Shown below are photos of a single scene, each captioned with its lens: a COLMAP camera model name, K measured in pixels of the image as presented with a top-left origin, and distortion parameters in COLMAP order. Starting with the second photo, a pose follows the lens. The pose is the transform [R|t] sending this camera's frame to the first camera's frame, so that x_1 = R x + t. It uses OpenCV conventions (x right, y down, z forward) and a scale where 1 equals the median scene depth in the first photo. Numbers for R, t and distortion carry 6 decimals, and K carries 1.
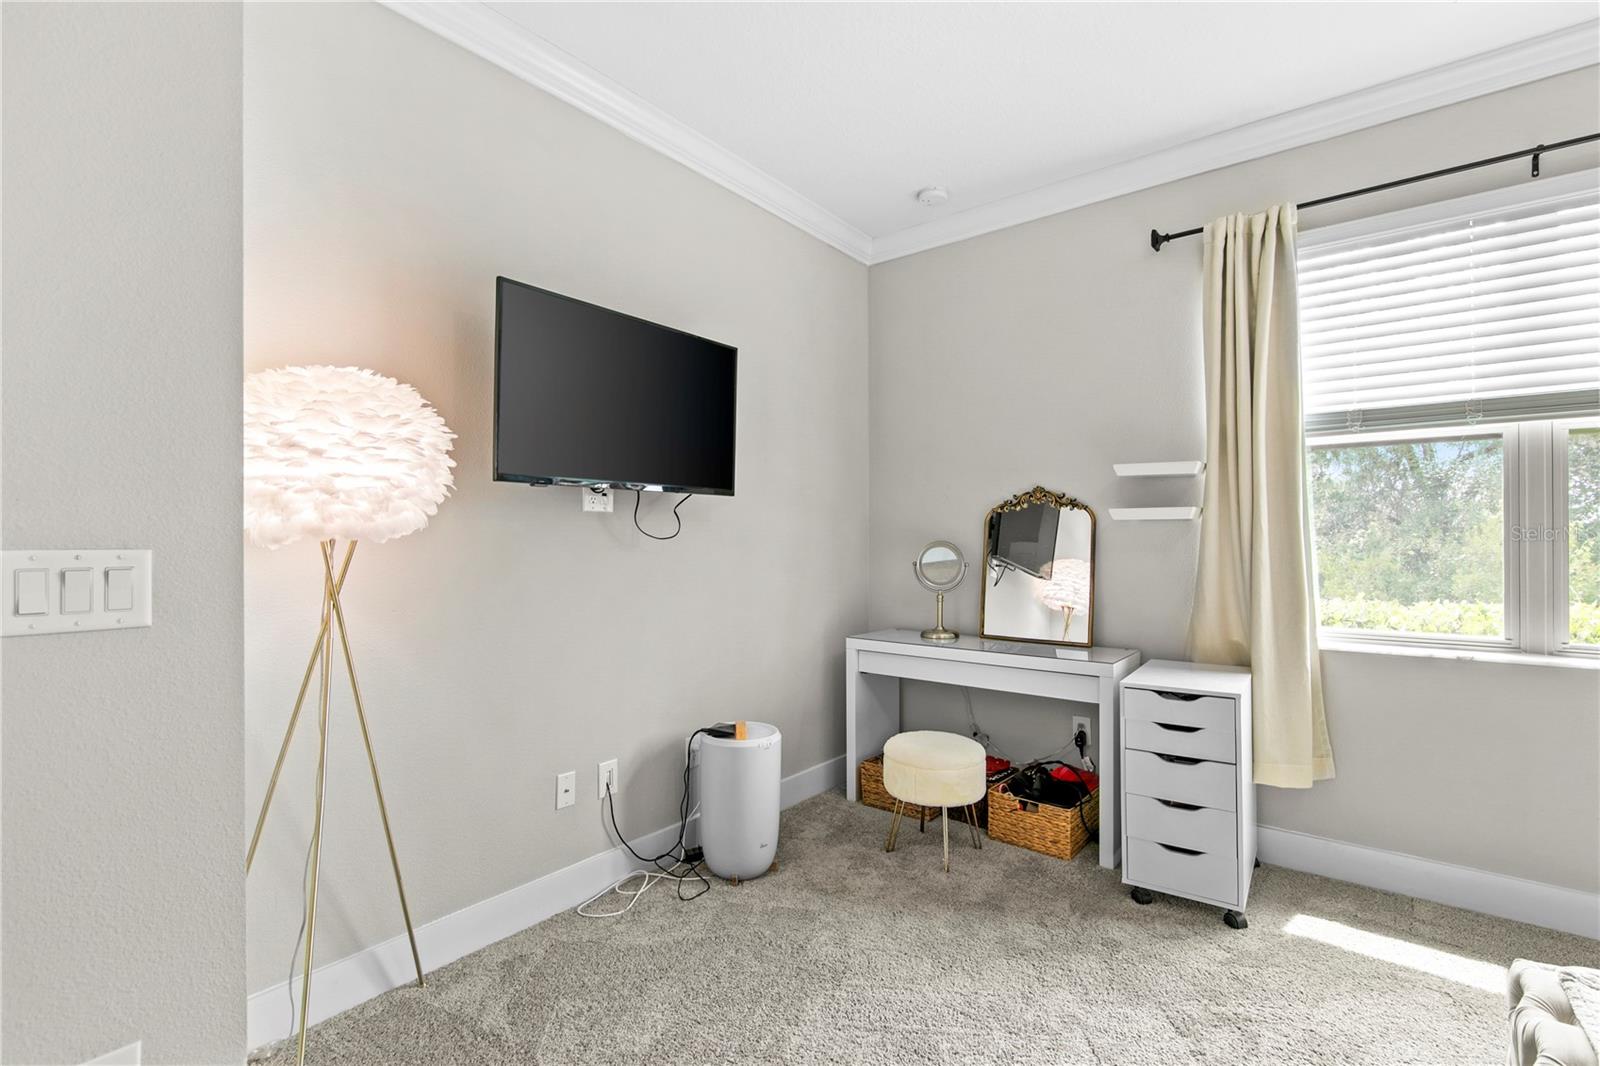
lens RADIAL K [[736.9, 0, 795.0], [0, 736.9, 532.1], [0, 0, 1]] dist [-0.000007, -0.000398]
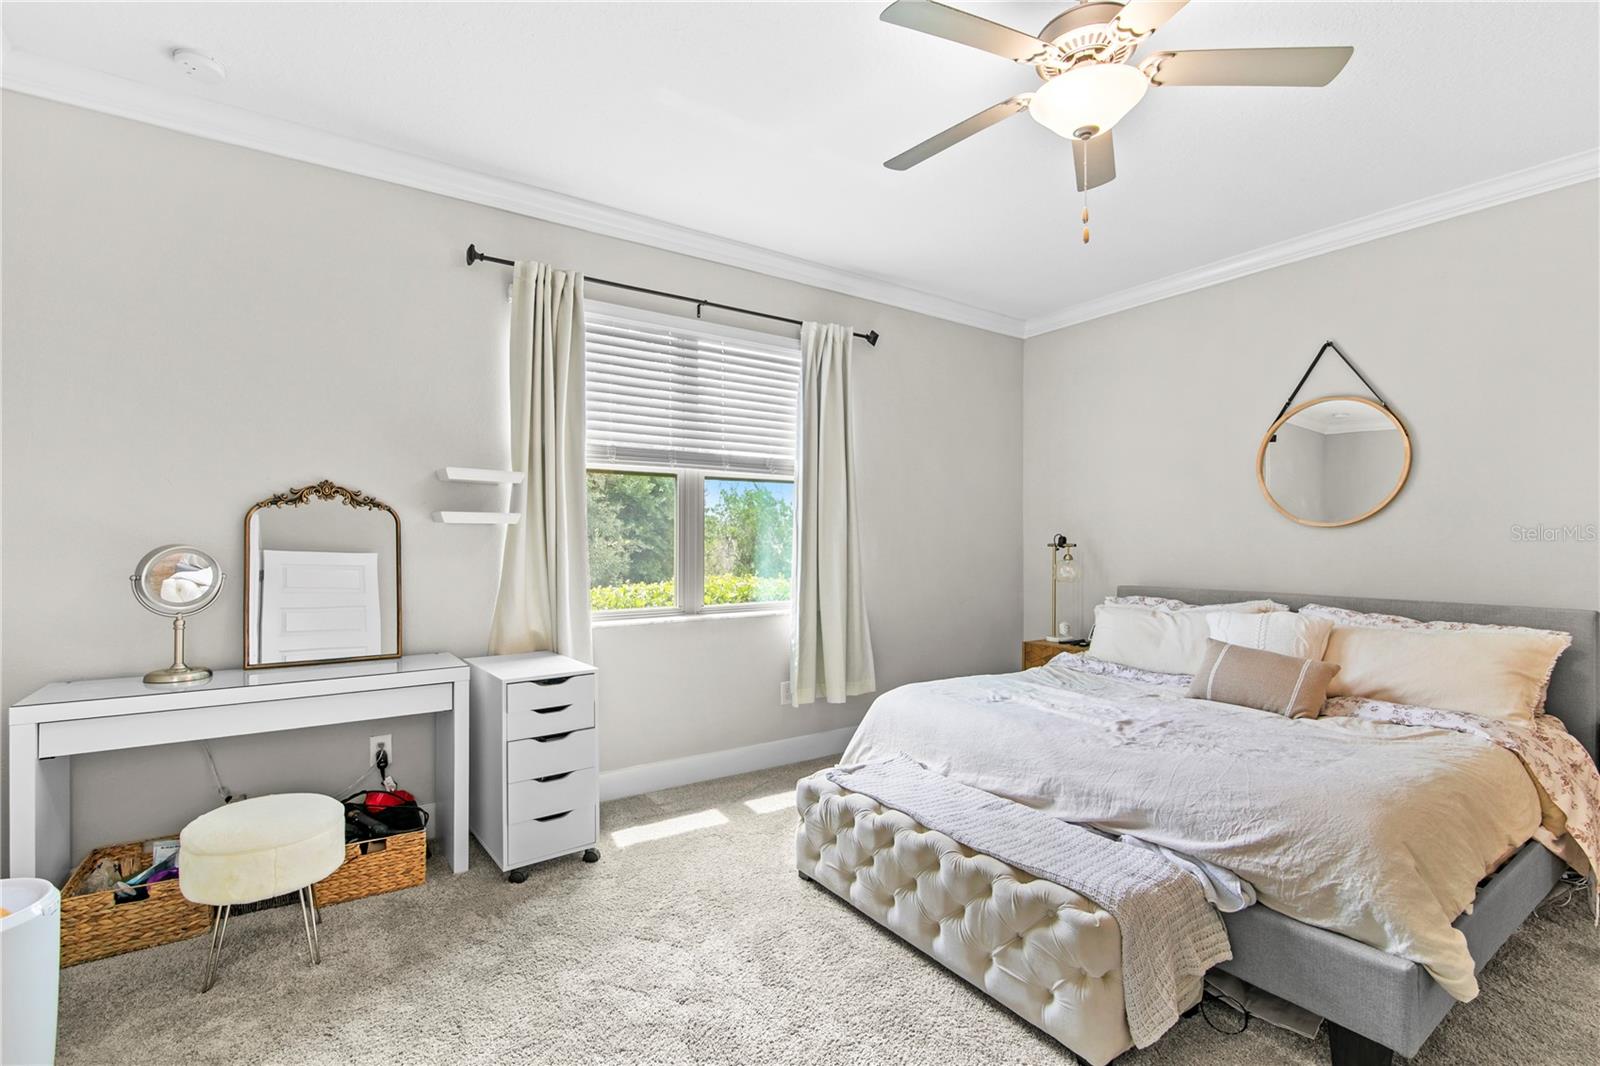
lens RADIAL K [[736.9, 0, 794.8], [0, 736.9, 538.2], [0, 0, 1]] dist [-0.000007, -0.000398]
pose [[0.284563, 0.007744, 0.958626, -0.401990], [-0.008731, 0.999947, -0.005486, 0.005790], [-0.958618, -0.006809, 0.284616, 0.284428]]
